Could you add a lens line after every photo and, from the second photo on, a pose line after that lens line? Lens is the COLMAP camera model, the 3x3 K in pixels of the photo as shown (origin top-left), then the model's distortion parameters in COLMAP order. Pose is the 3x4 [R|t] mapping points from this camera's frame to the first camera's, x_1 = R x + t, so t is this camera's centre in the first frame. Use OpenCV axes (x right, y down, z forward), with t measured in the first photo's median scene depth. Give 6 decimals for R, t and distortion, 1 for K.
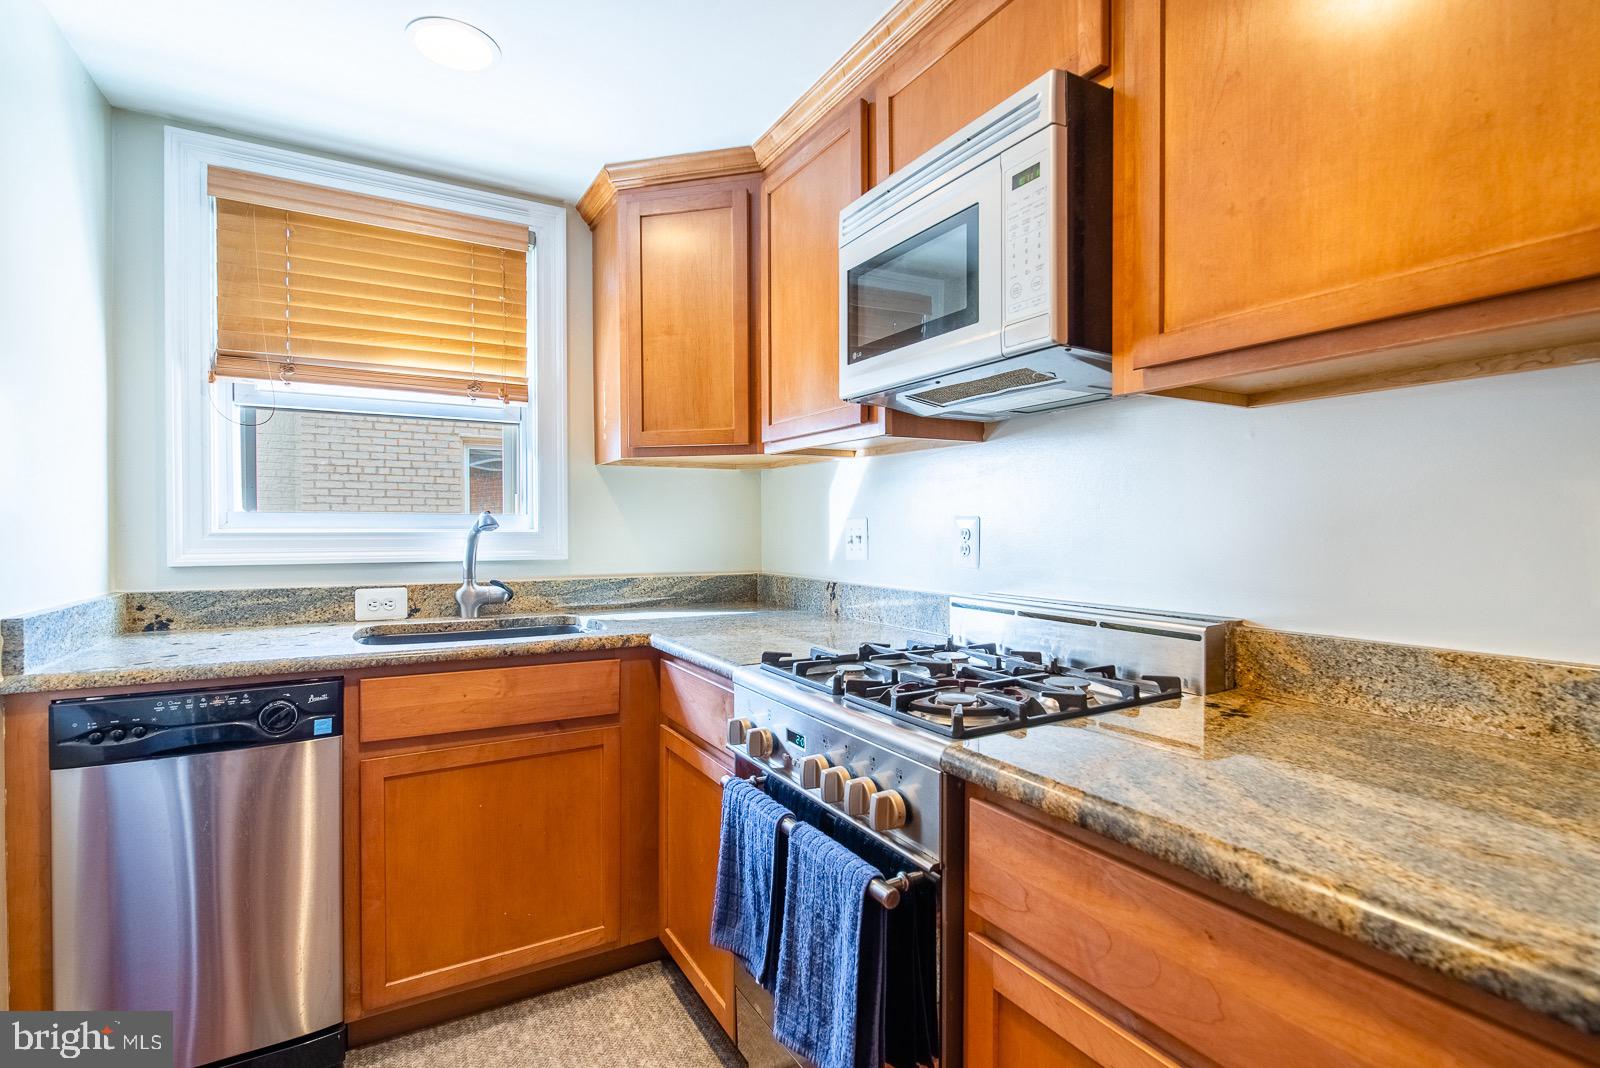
lens RADIAL K [[771.3, 0, 799.3], [0, 771.3, 539.2], [0, 0, 1]] dist [-0.001639, -0.002102]
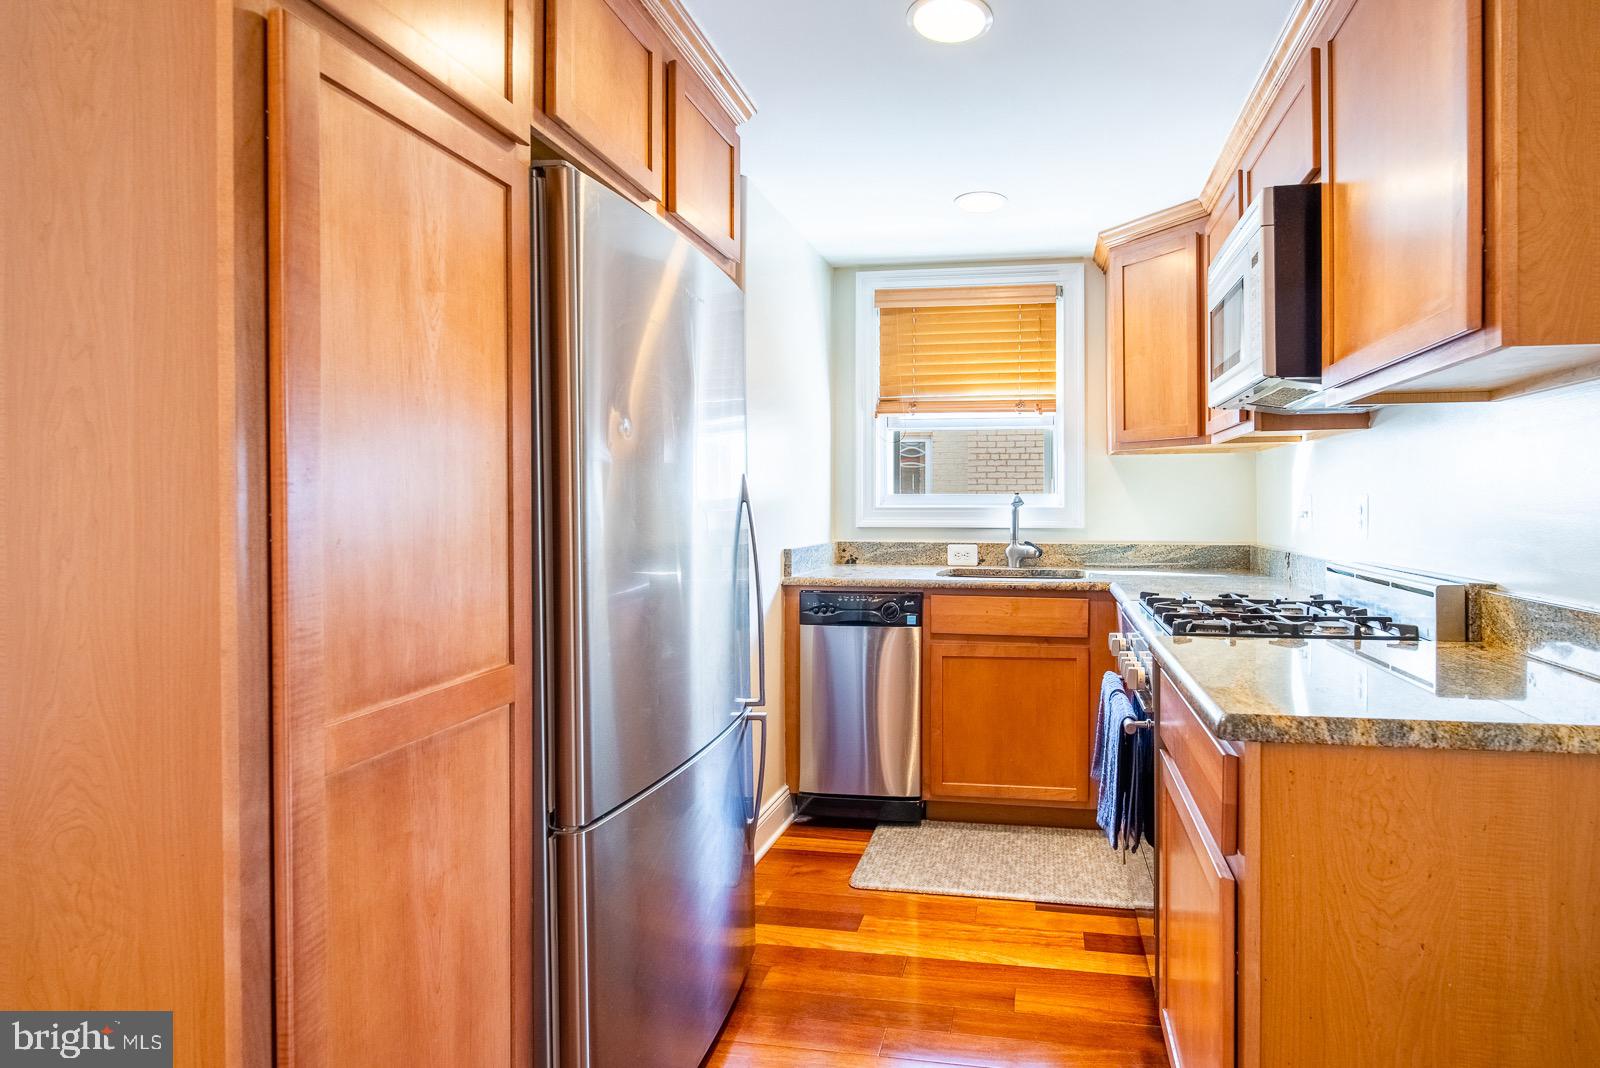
lens RADIAL K [[783.1, 0, 800.5], [0, 783.1, 509.6], [0, 0, 1]] dist [0.000308, -0.000026]
pose [[0.685355, 0.003701, -0.728199, 0.371939], [-0.008832, 0.999956, -0.003230, 0.003370], [0.728155, 0.008645, 0.685358, -0.293447]]
